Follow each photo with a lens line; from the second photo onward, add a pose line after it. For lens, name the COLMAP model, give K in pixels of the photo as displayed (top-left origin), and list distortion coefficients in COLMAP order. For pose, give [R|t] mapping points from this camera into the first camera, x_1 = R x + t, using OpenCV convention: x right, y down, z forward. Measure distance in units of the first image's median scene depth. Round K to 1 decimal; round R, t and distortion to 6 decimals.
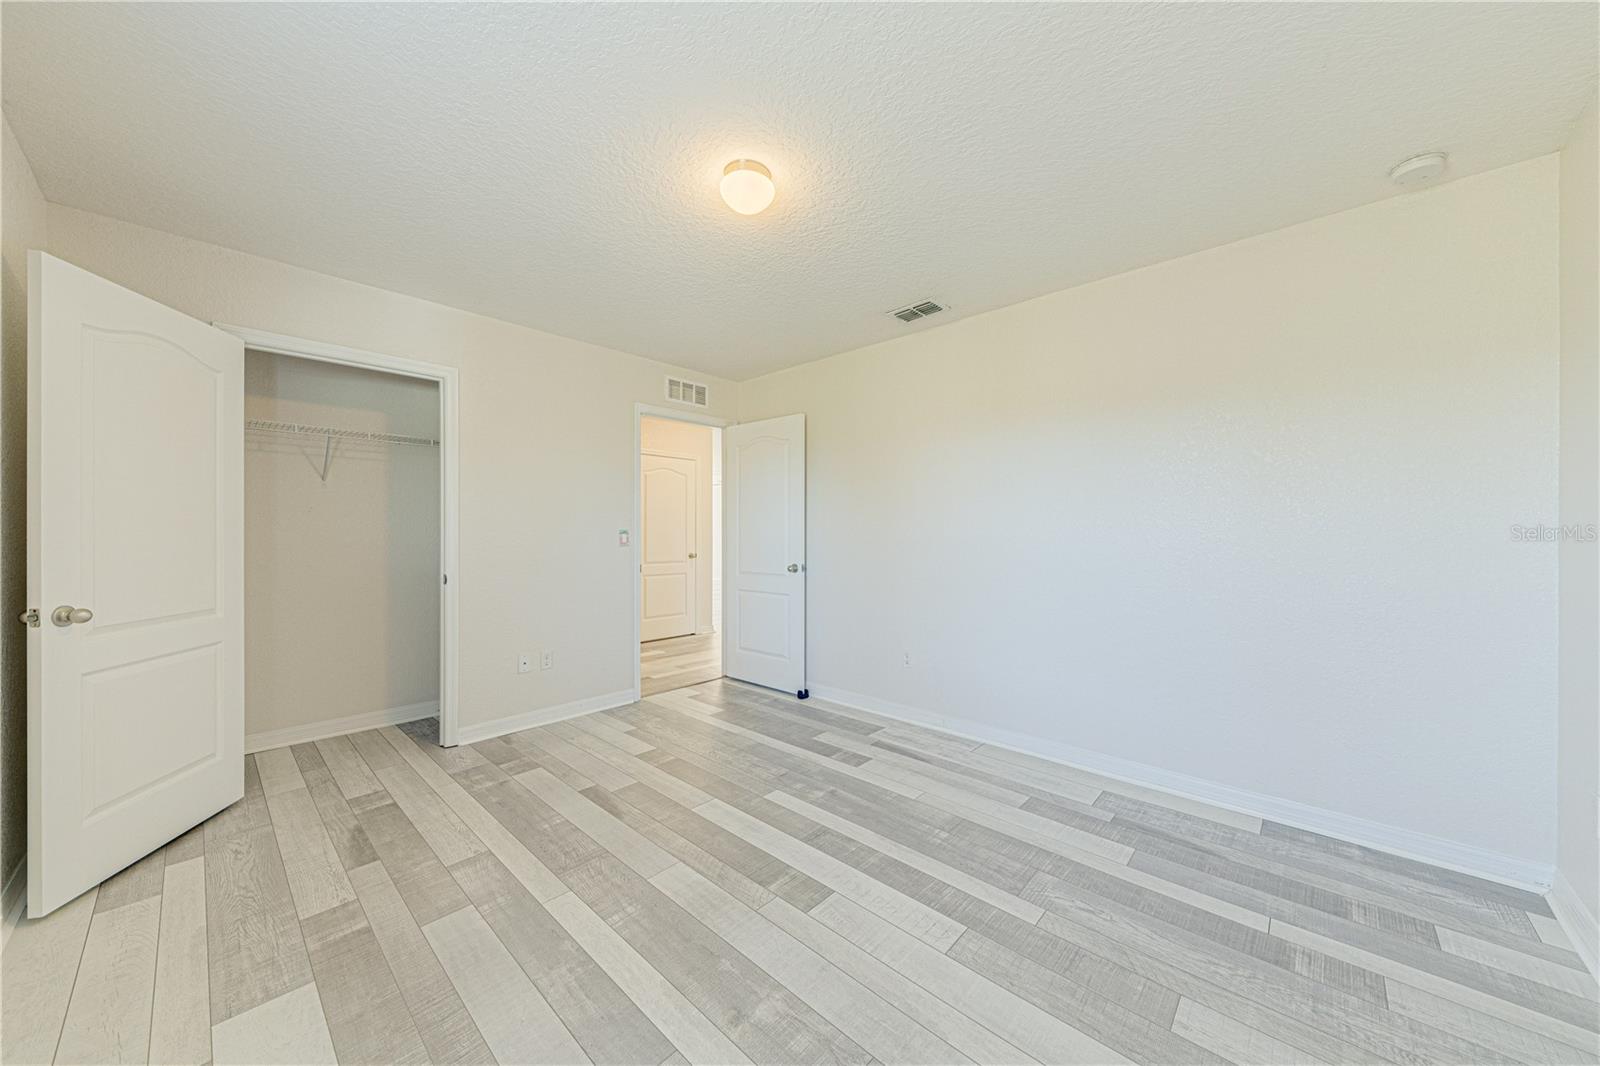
lens RADIAL K [[555.0, 0, 806.4], [0, 555.0, 536.9], [0, 0, 1]] dist [0.008440, -0.003140]
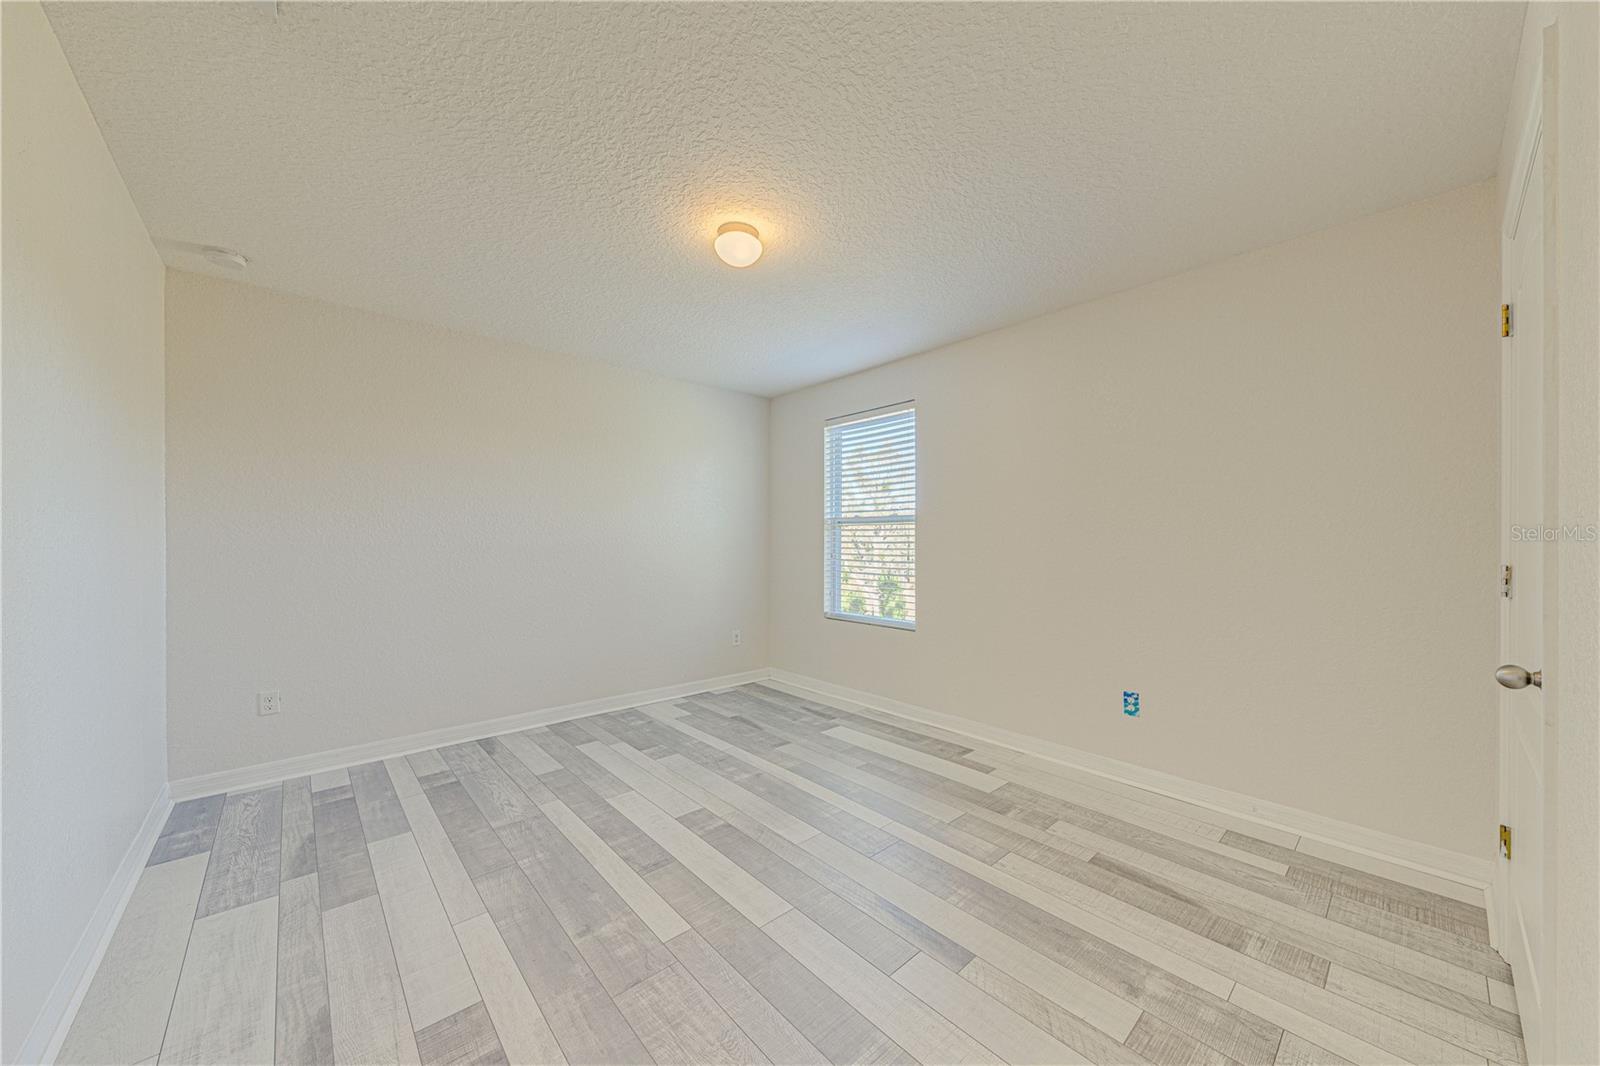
lens RADIAL K [[555.0, 0, 806.4], [0, 555.0, 536.9], [0, 0, 1]] dist [0.008440, -0.003140]
pose [[-0.993083, 0.000140, 0.117413, -0.373263], [-0.000258, 0.999994, -0.003374, -0.011666], [-0.117413, -0.003381, -0.993077, 2.078409]]
